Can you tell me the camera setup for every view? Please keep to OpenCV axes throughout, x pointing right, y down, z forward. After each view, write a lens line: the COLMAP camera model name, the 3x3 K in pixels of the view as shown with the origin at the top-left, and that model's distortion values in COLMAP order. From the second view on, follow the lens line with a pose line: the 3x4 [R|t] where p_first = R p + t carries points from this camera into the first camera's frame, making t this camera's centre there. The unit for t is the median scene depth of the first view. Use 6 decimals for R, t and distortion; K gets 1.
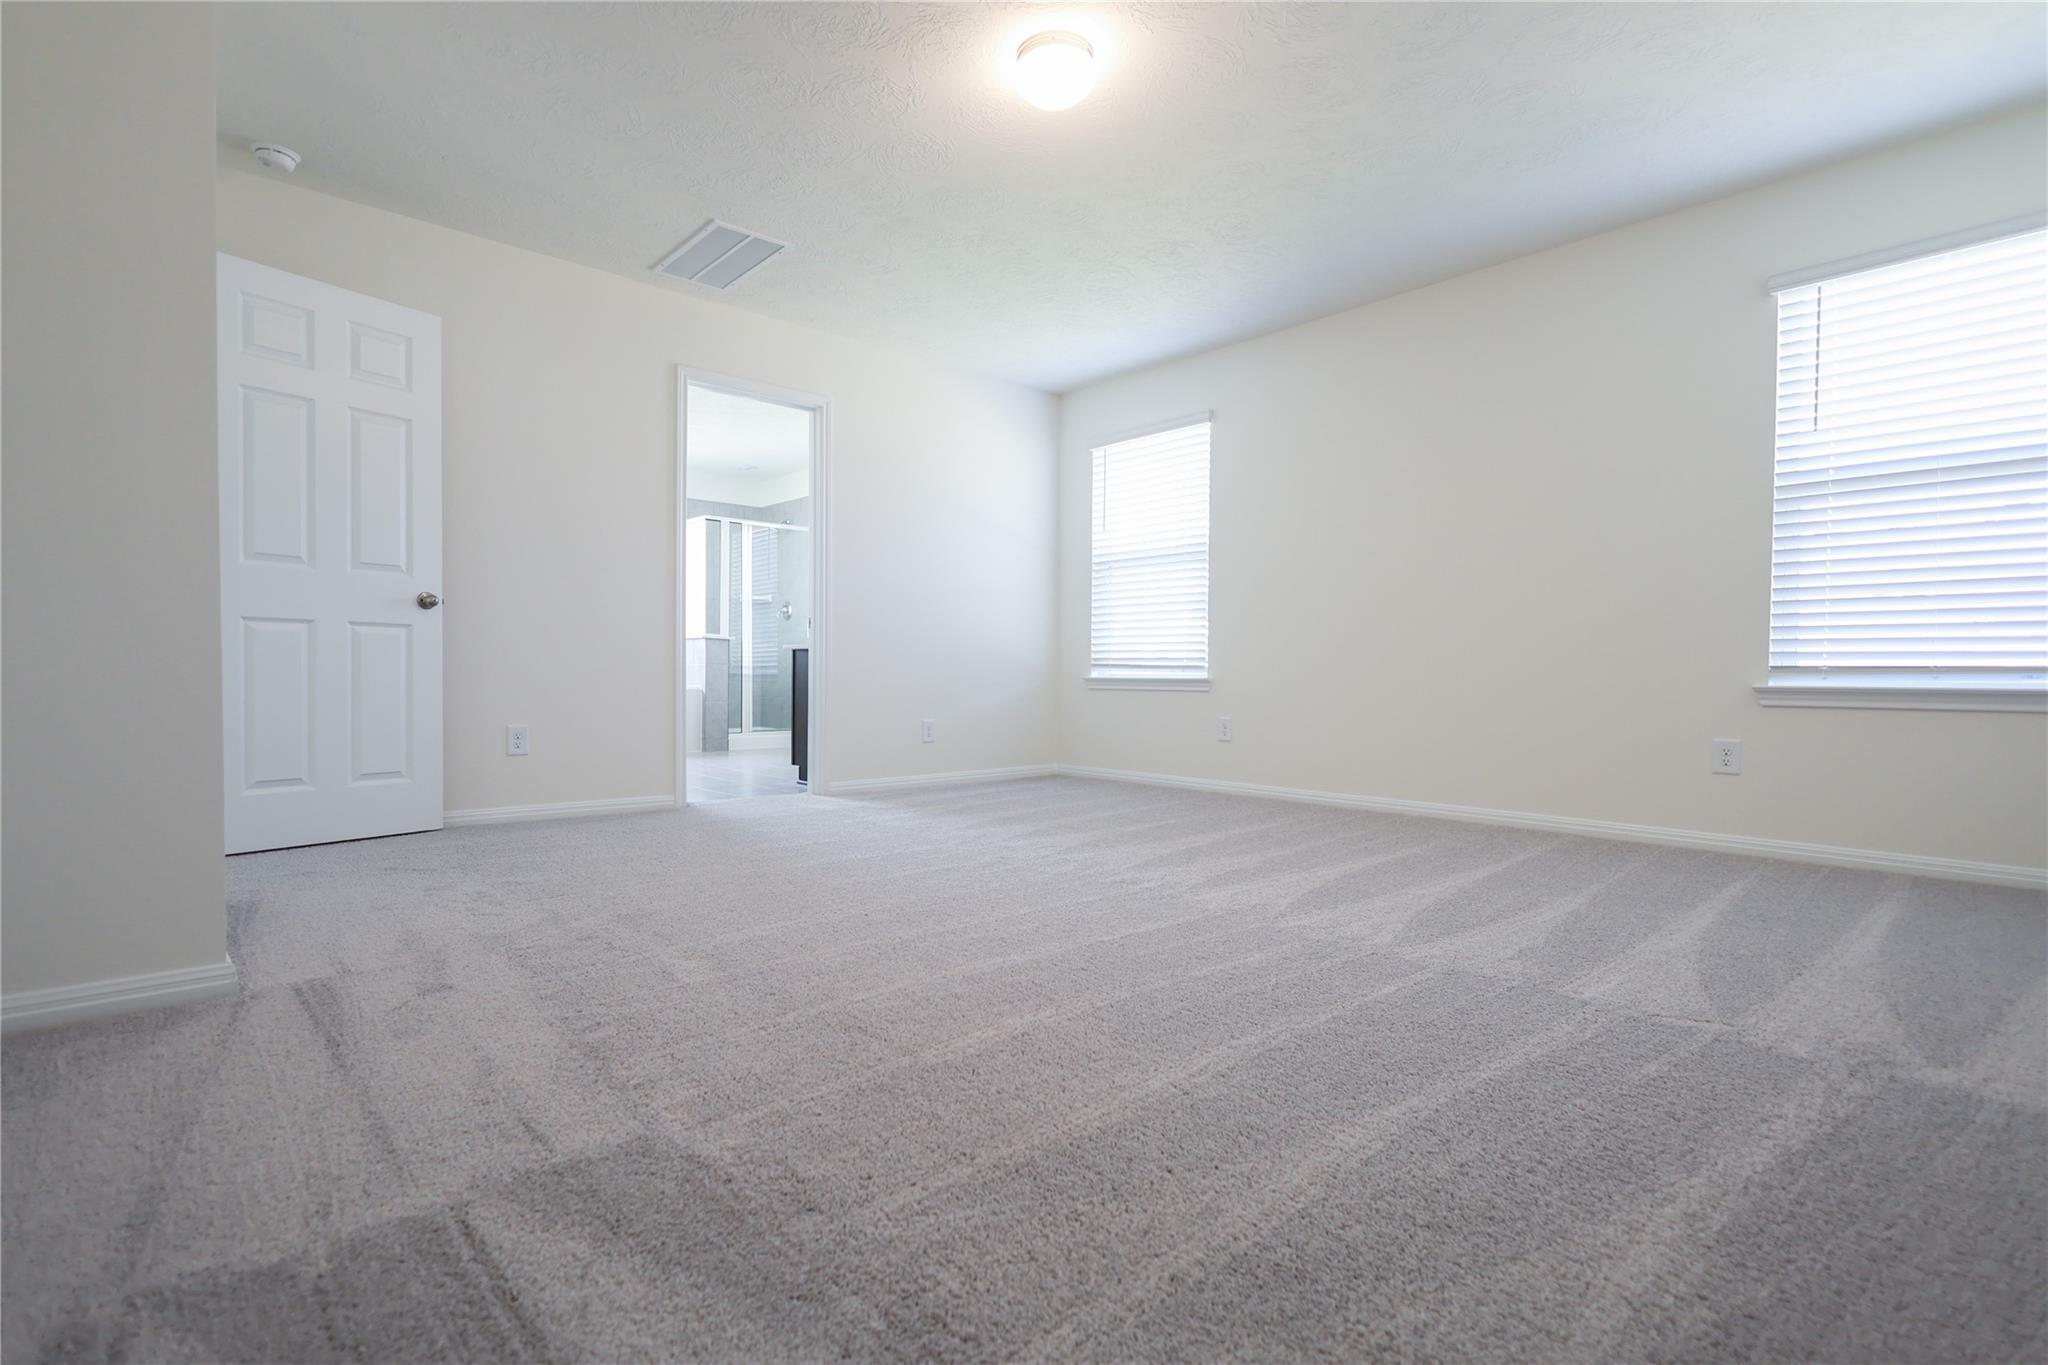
lens RADIAL K [[964.3, 0, 1026.1], [0, 964.3, 687.2], [0, 0, 1]] dist [0.011301, -0.001362]
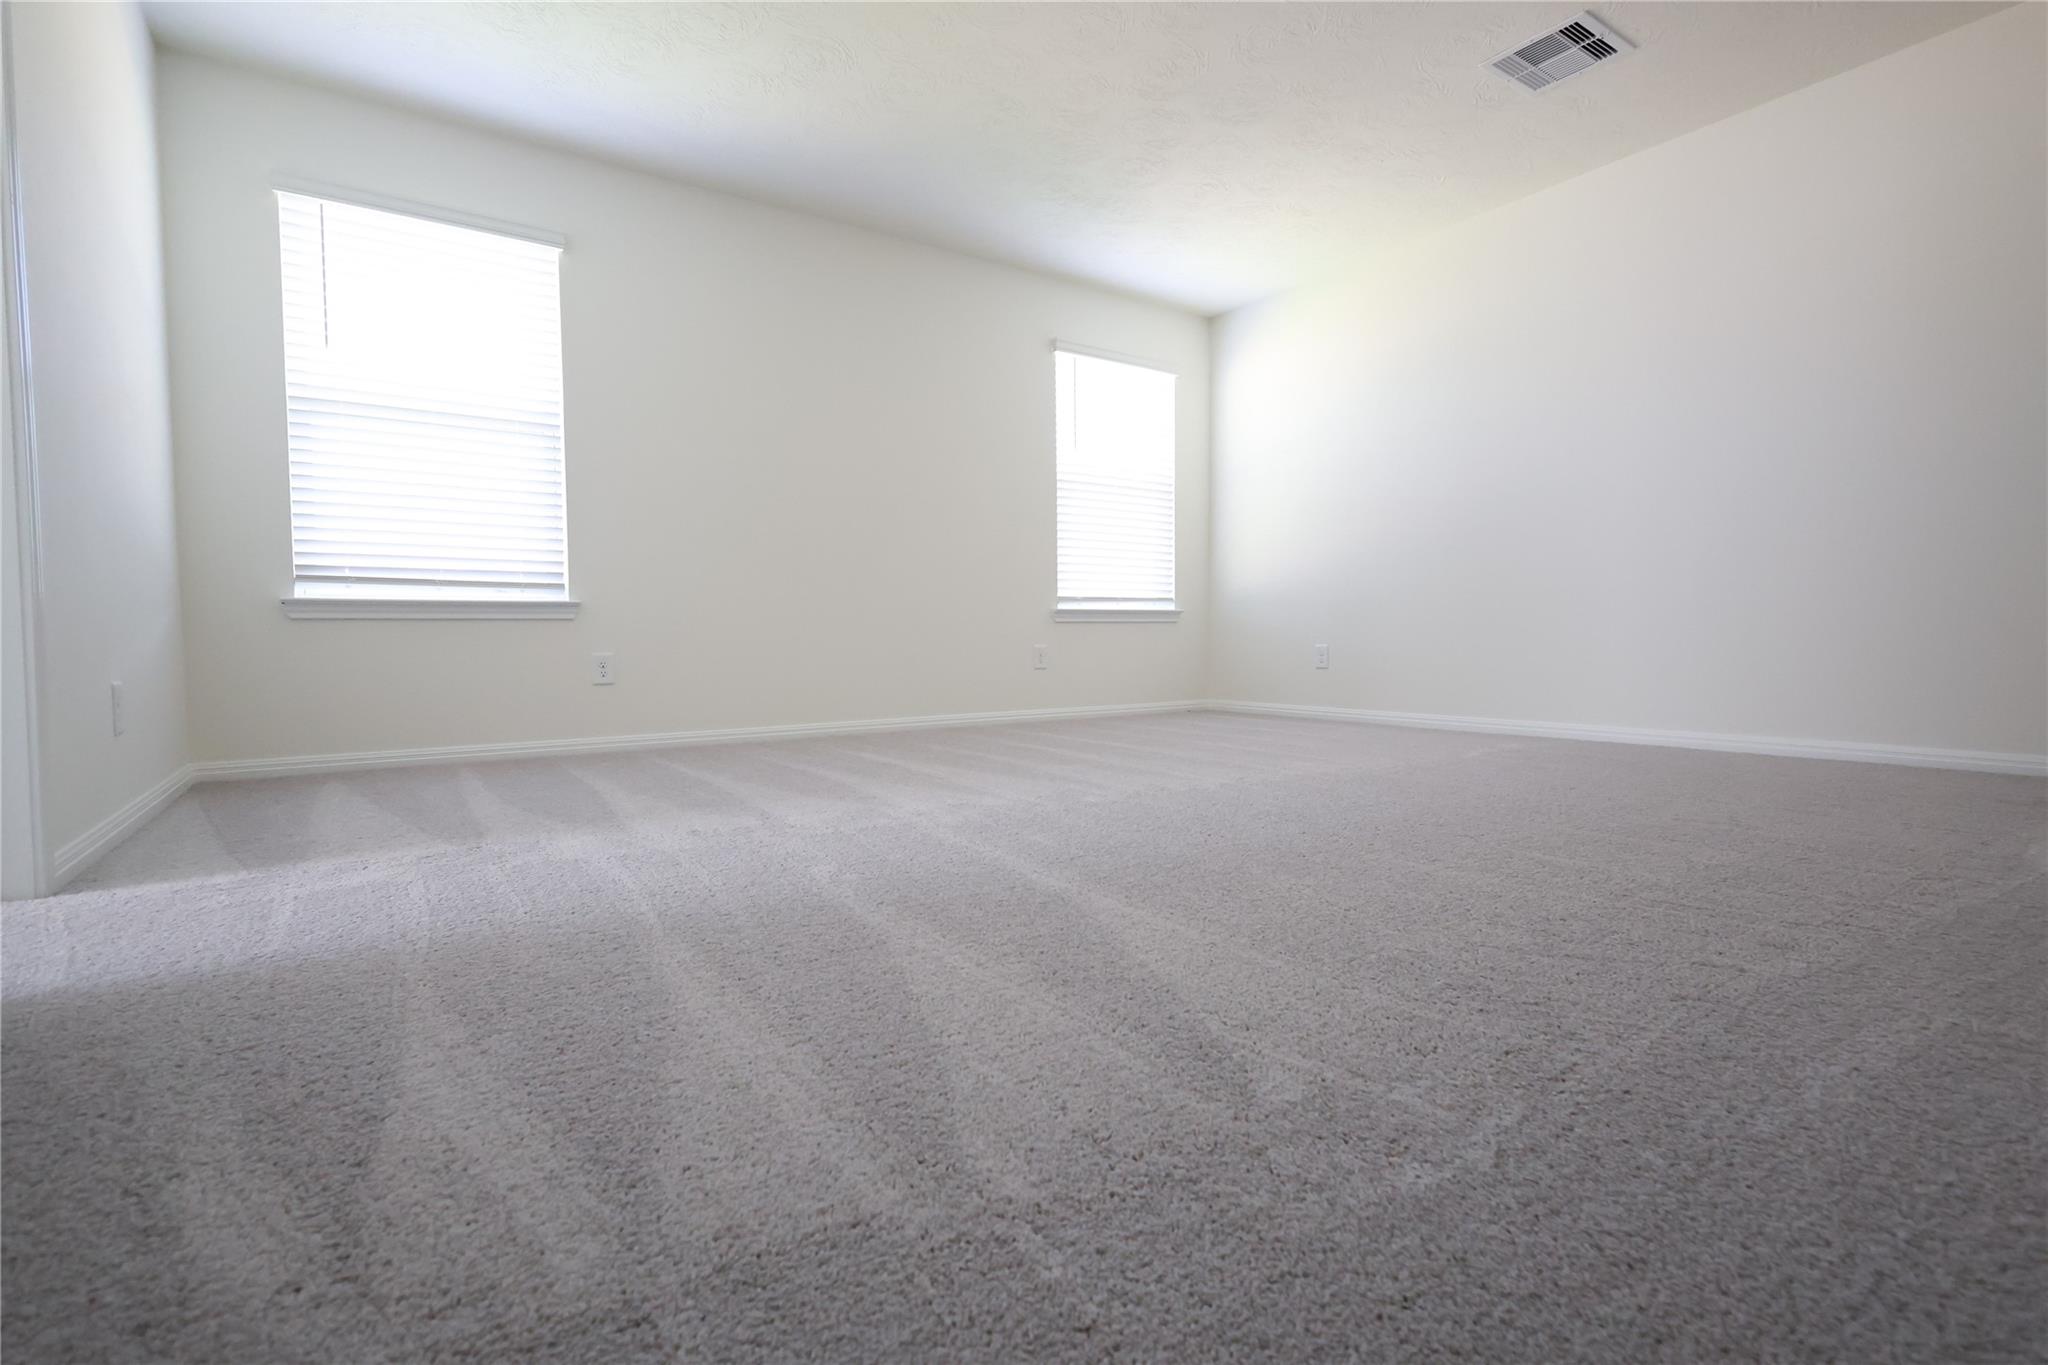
lens RADIAL K [[964.3, 0, 1025.8], [0, 964.3, 671.0], [0, 0, 1]] dist [0.011301, -0.001362]
pose [[0.134448, -0.075023, 0.988077, -0.506147], [-0.000954, 0.997120, 0.075839, -0.012391], [-0.990920, -0.011139, 0.133990, 0.548982]]
